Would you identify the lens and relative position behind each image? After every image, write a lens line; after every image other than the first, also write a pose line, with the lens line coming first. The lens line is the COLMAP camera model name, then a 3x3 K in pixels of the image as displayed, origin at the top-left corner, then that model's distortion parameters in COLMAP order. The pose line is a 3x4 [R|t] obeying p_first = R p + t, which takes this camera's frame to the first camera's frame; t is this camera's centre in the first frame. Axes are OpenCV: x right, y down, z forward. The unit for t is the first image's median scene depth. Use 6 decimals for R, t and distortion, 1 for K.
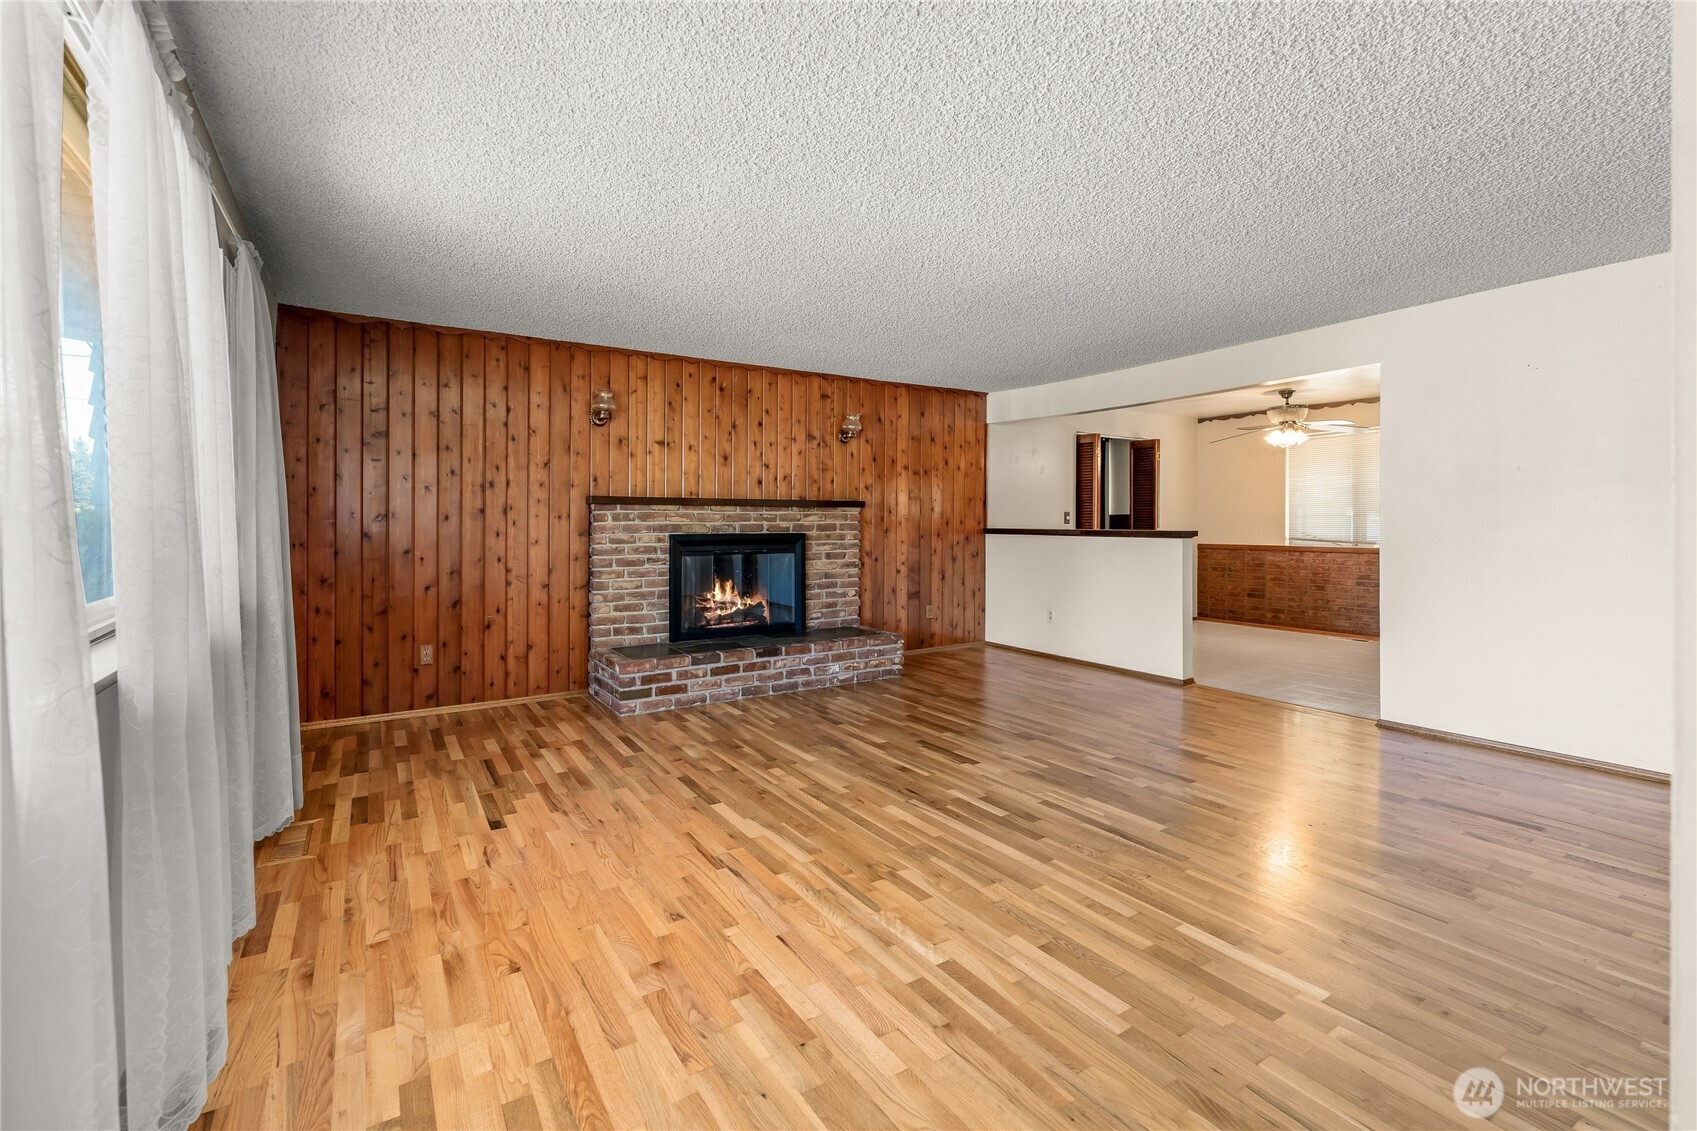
lens RADIAL K [[699.9, 0, 804.4], [0, 699.9, 531.7], [0, 0, 1]] dist [0.001399, -0.000847]
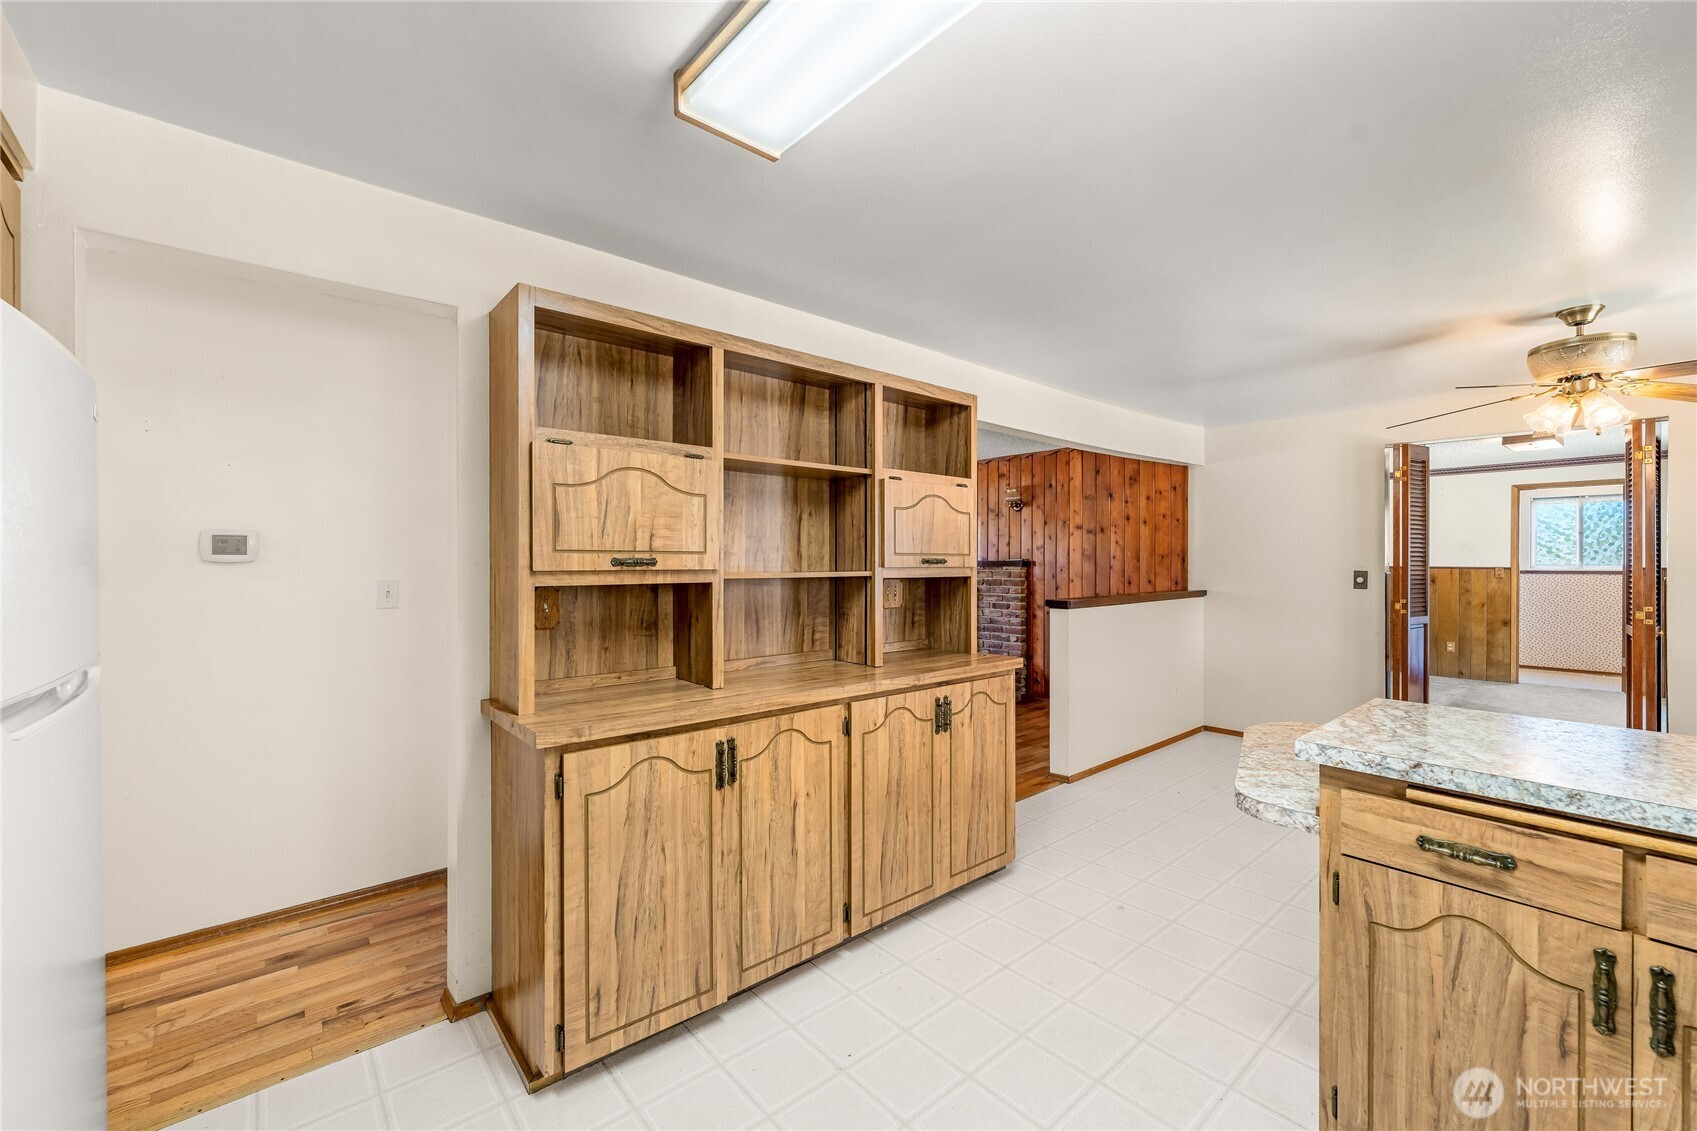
lens RADIAL K [[699.9, 0, 836.7], [0, 699.9, 568.9], [0, 0, 1]] dist [0.001399, -0.000847]
pose [[0.160855, 0.009854, -0.986929, 1.030074], [-0.008268, 0.999929, 0.008636, -0.033210], [0.986943, 0.006771, 0.160925, 0.446486]]
